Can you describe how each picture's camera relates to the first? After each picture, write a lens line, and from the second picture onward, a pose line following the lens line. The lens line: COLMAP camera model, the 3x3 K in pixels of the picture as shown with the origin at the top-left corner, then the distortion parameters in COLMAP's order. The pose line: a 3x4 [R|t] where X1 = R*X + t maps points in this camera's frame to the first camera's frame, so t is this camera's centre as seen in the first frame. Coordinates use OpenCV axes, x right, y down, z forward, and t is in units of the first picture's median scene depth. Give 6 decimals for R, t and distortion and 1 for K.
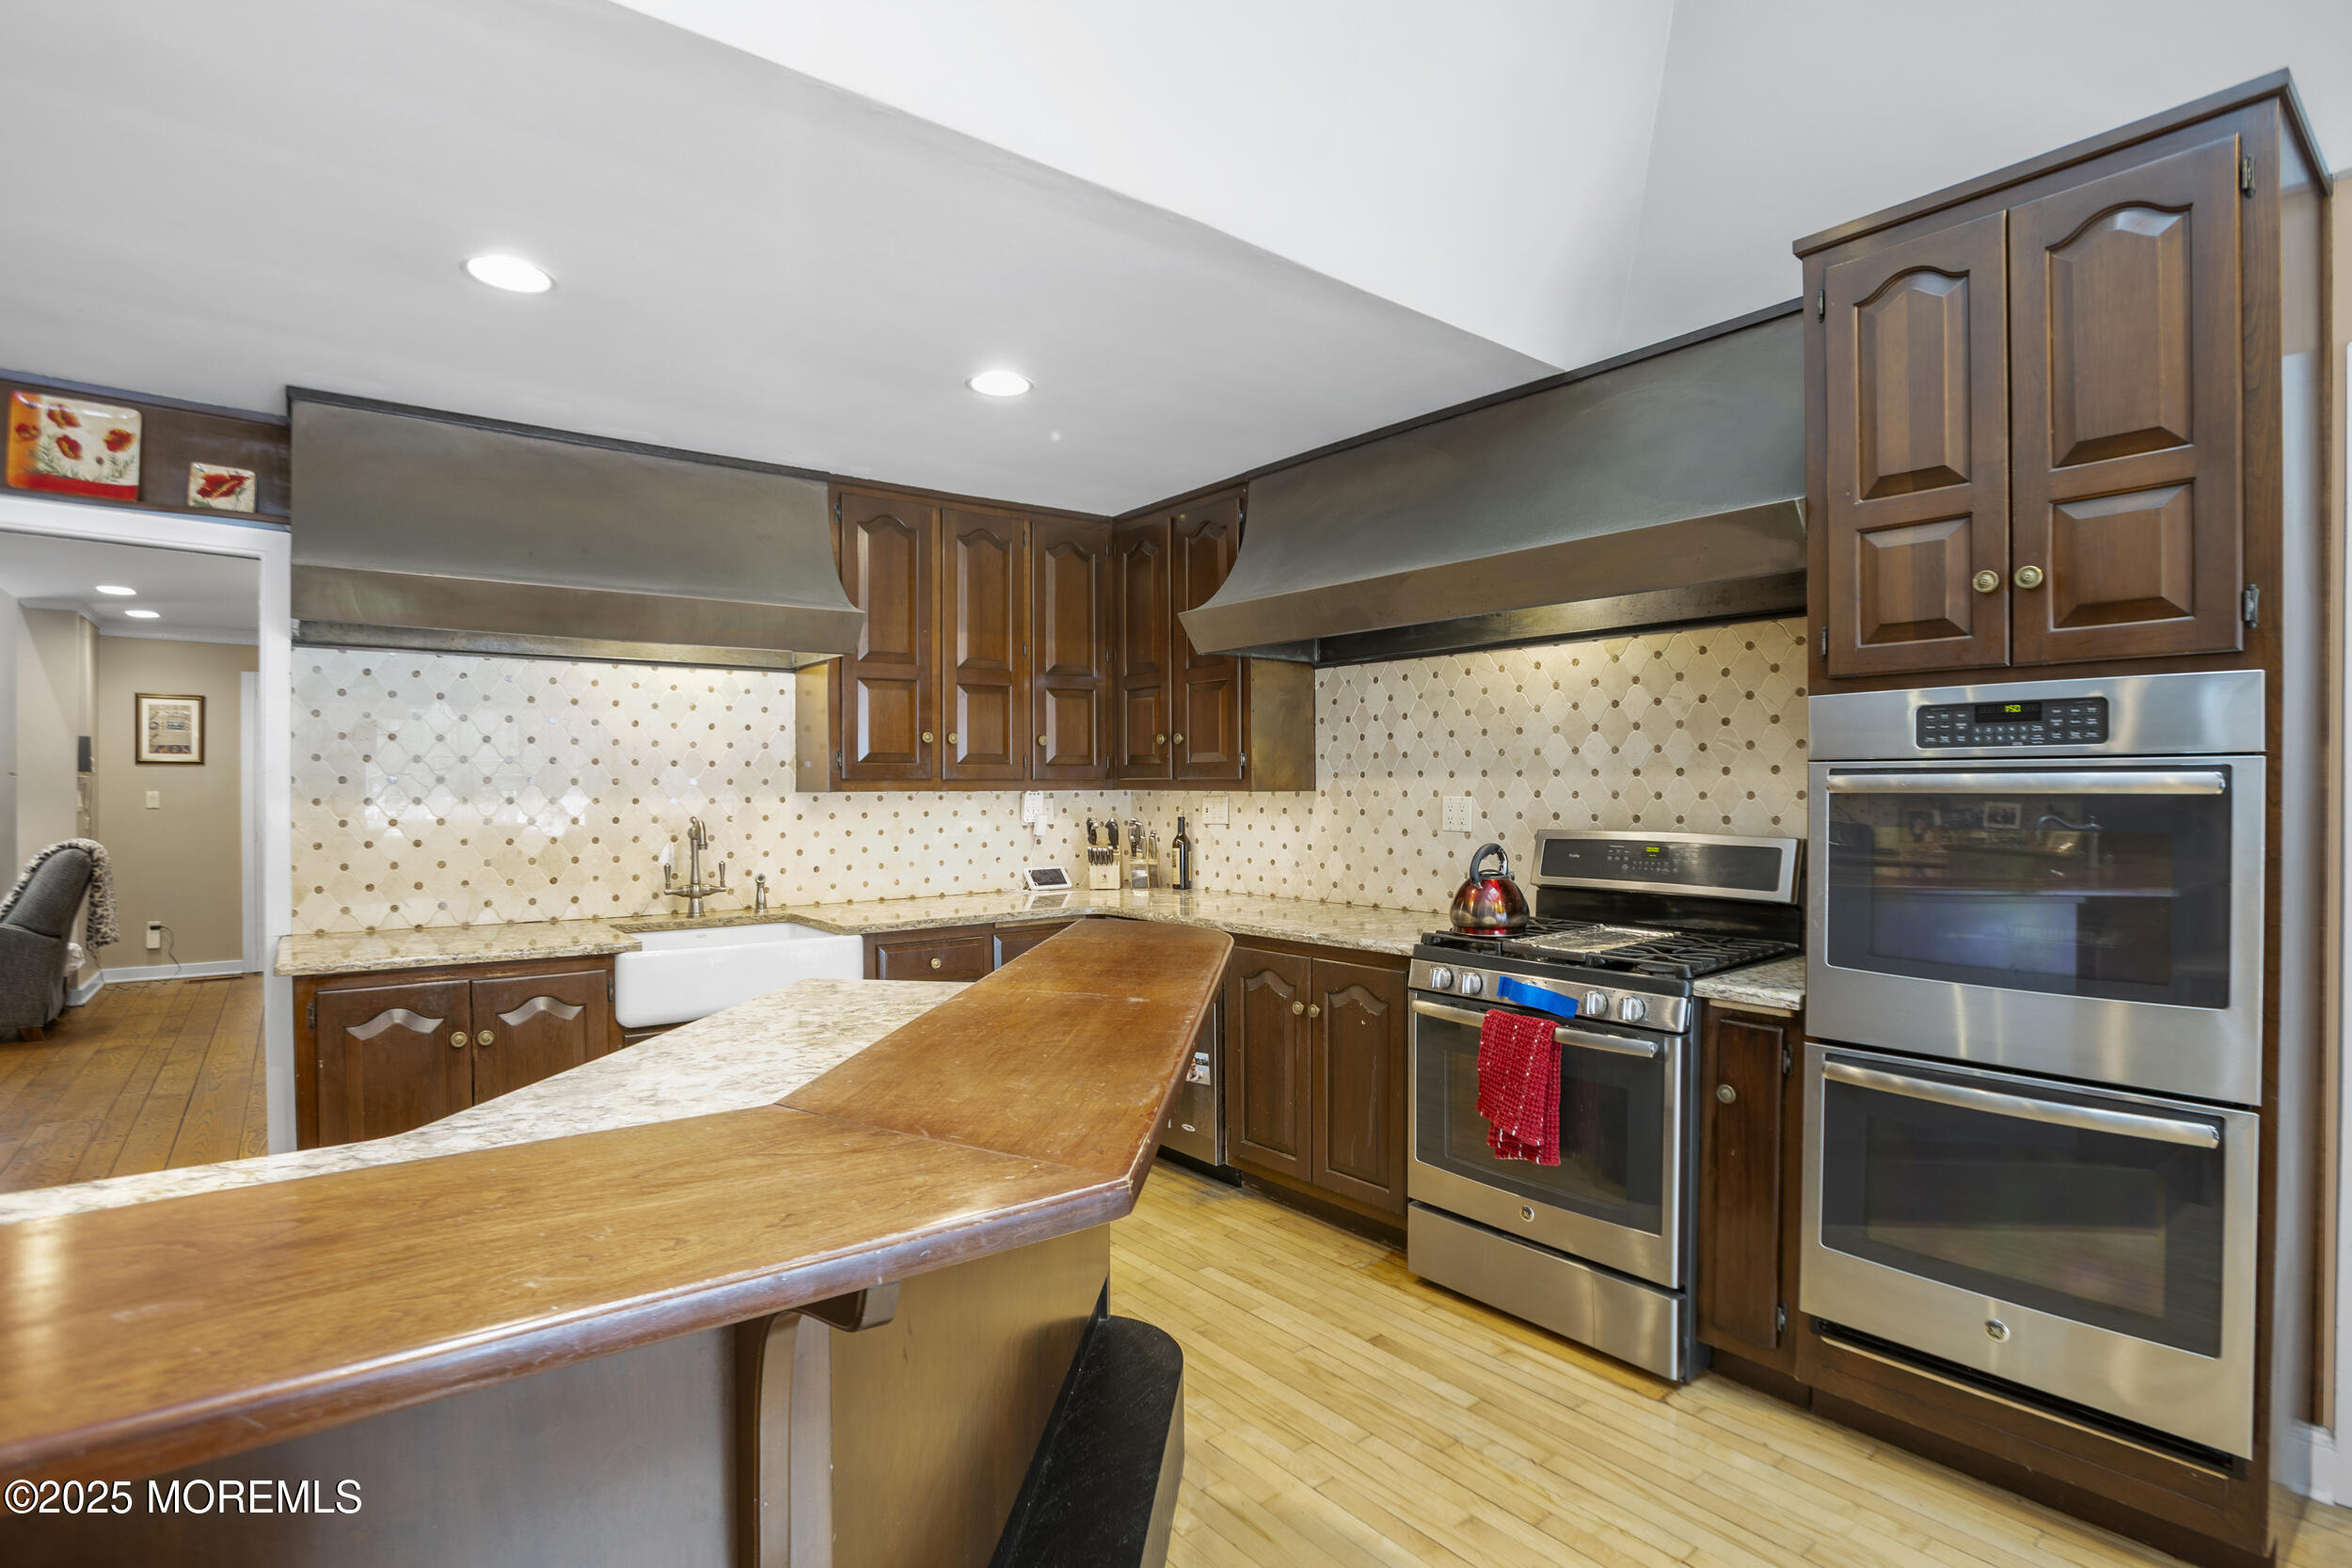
lens RADIAL K [[1146.2, 0, 1147.4], [0, 1146.2, 801.6], [0, 0, 1]] dist [-0.066992, 0.019154]
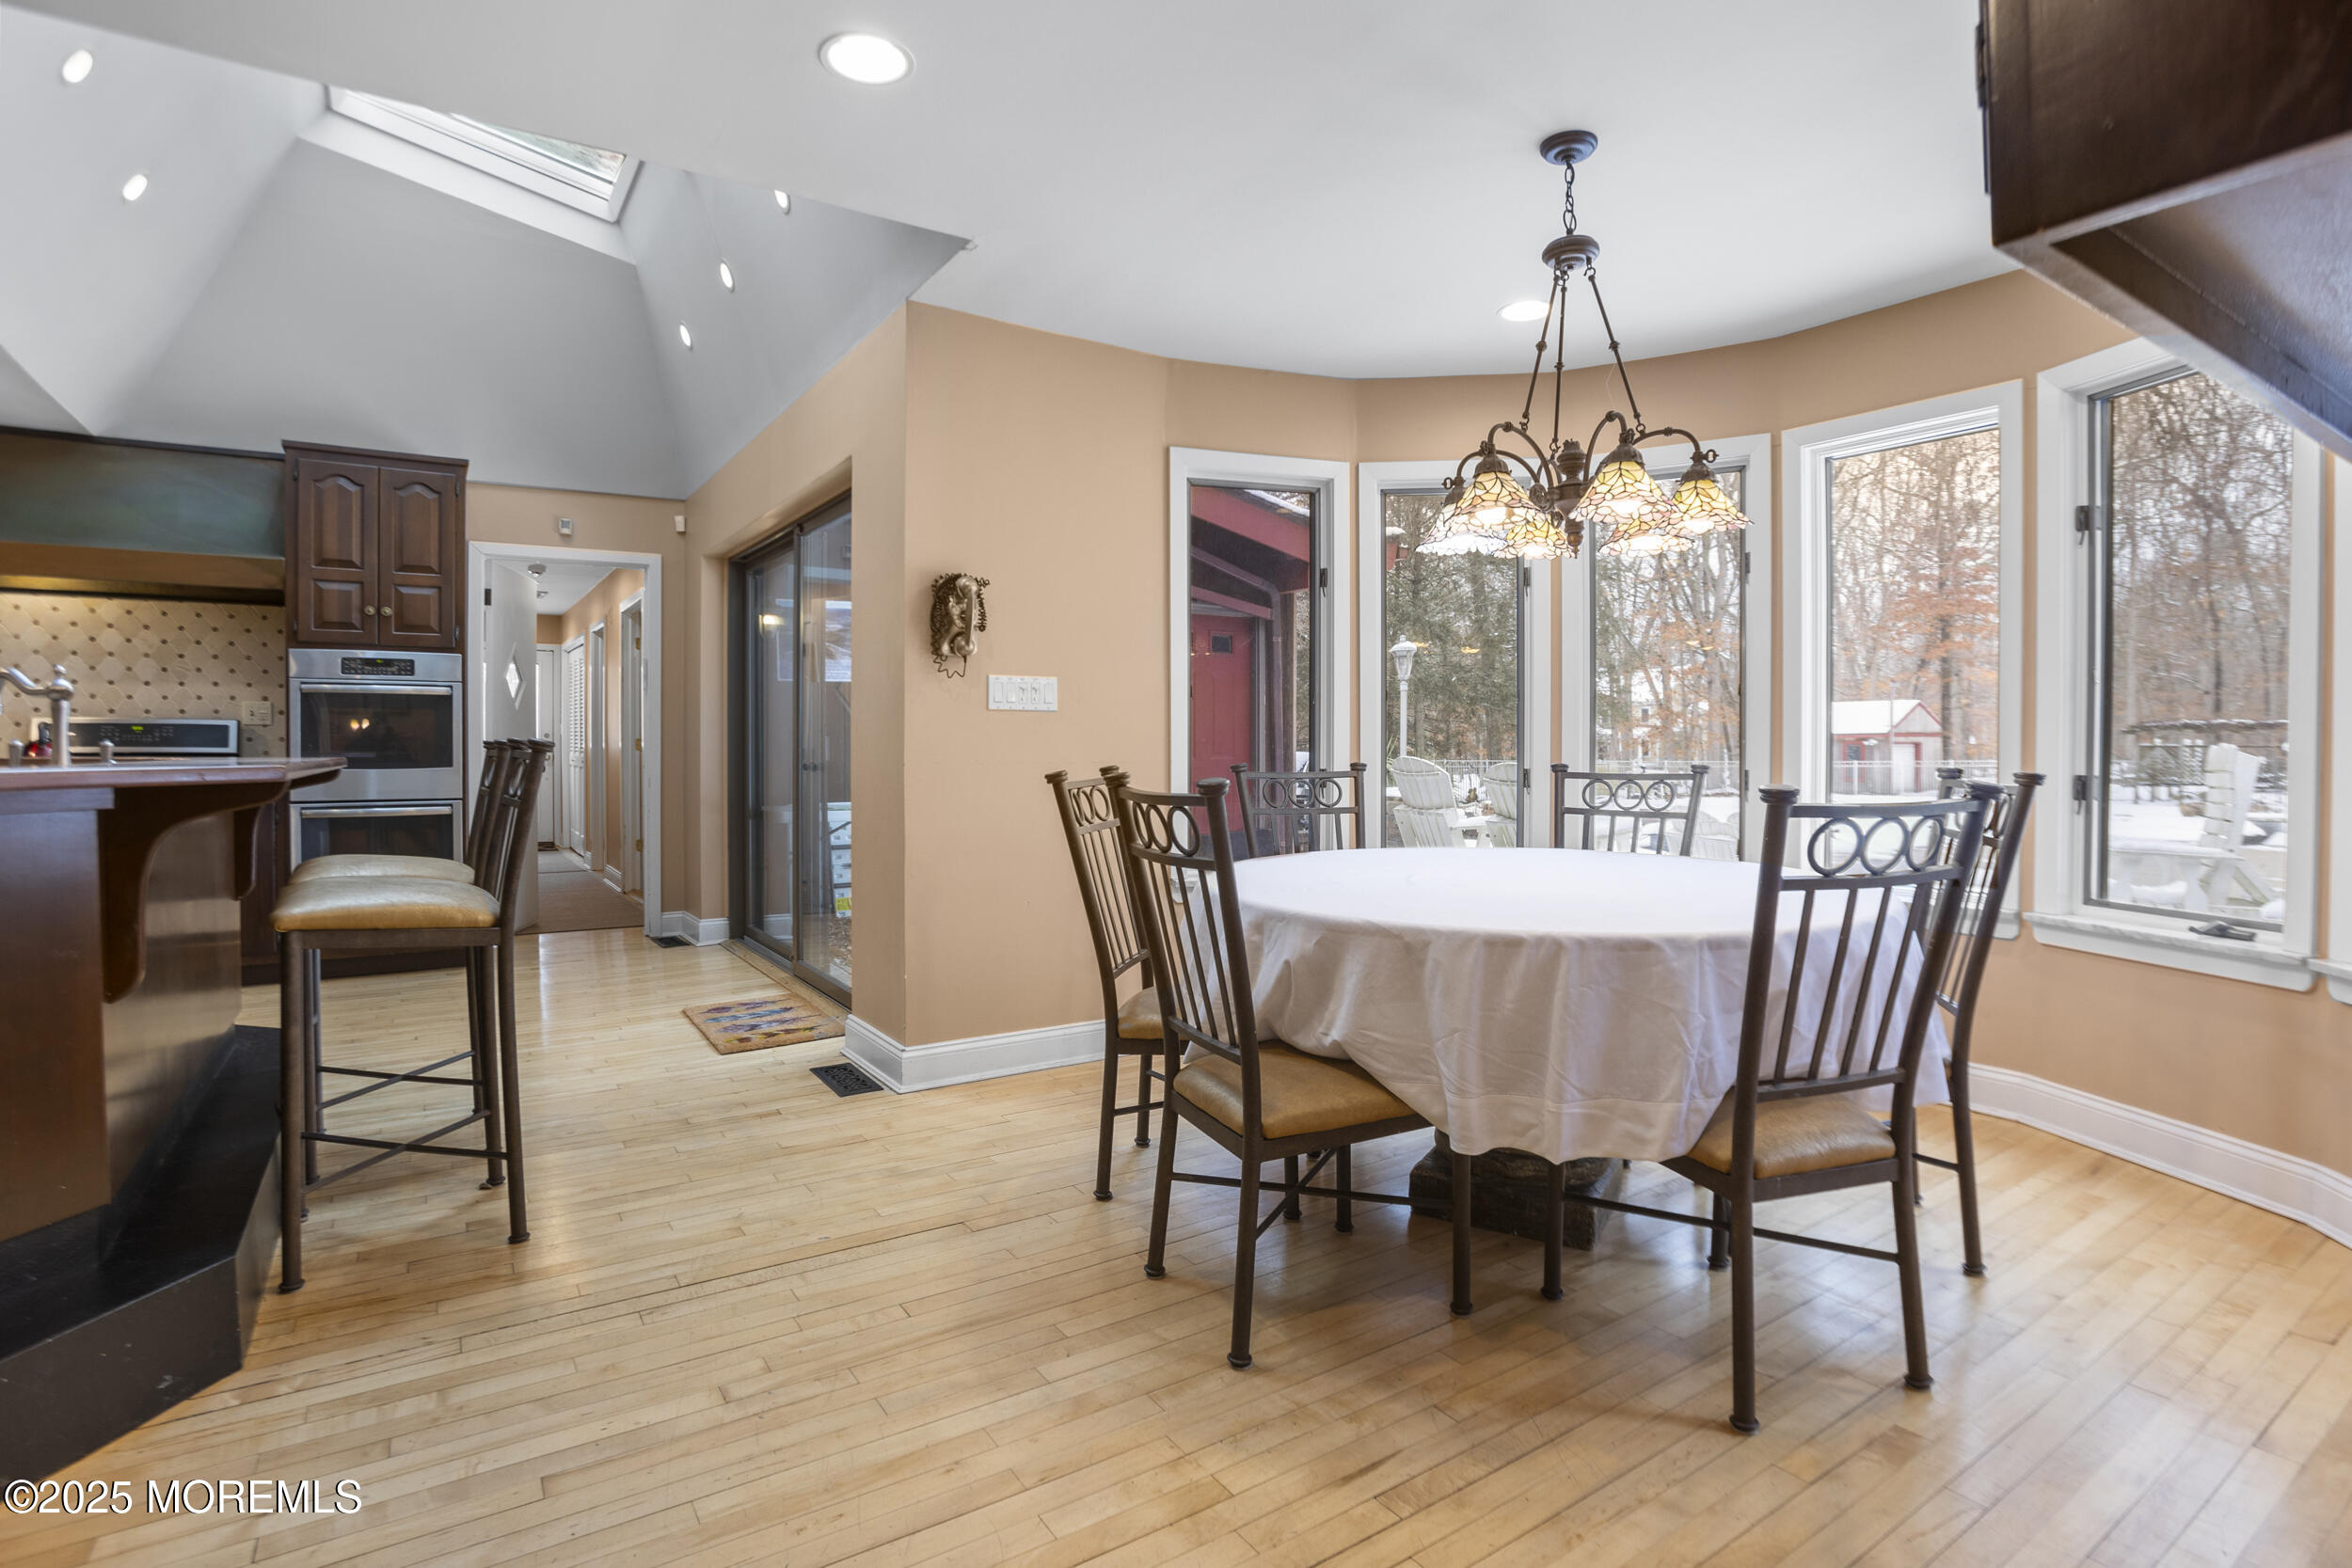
lens RADIAL K [[1144.1, 0, 1144.2], [0, 1144.1, 758.3], [0, 0, 1]] dist [-0.067467, 0.020921]
pose [[0.064159, -0.010397, 0.997886, -1.150784], [0.012375, 0.999877, 0.009622, 0.095026], [-0.997863, 0.011731, 0.064280, -0.640970]]
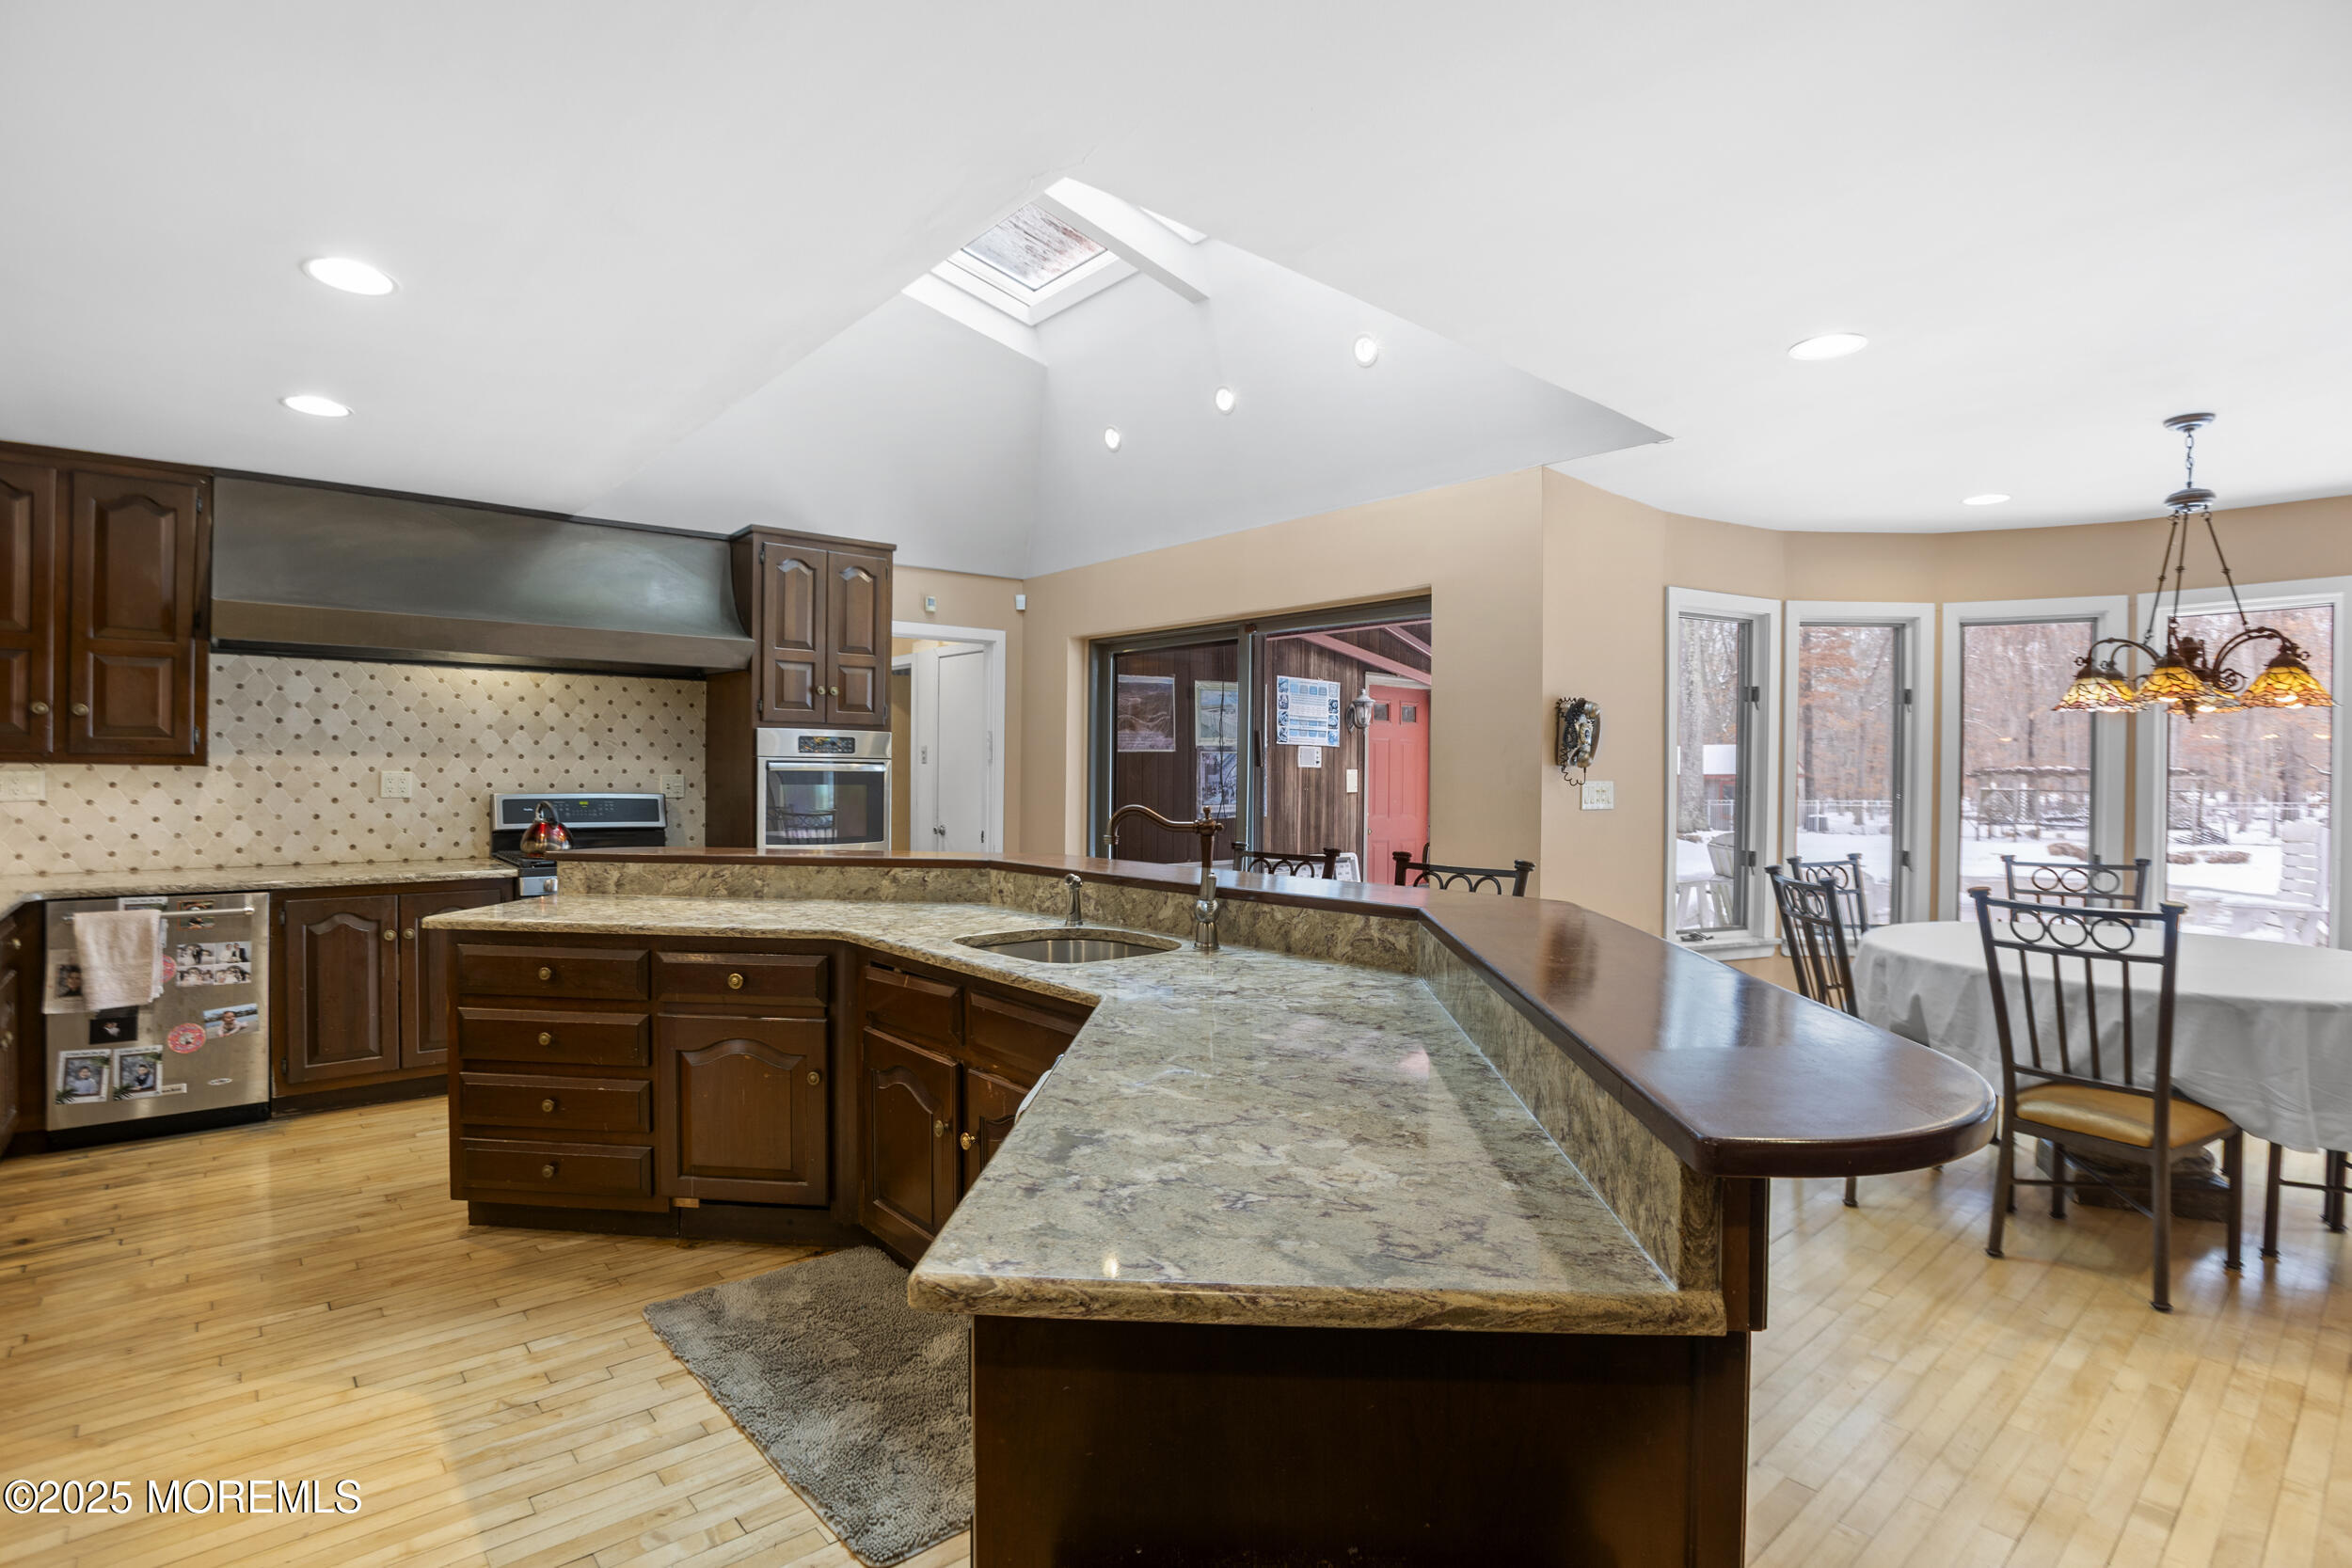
lens RADIAL K [[1135.8, 0, 1176.0], [0, 1135.8, 784.0], [0, 0, 1]] dist [-0.071921, 0.024085]
pose [[-0.062539, -0.004415, 0.998033, -1.343225], [0.004290, 0.999980, 0.004693, 0.009938], [-0.998033, 0.004575, -0.062519, 0.225071]]
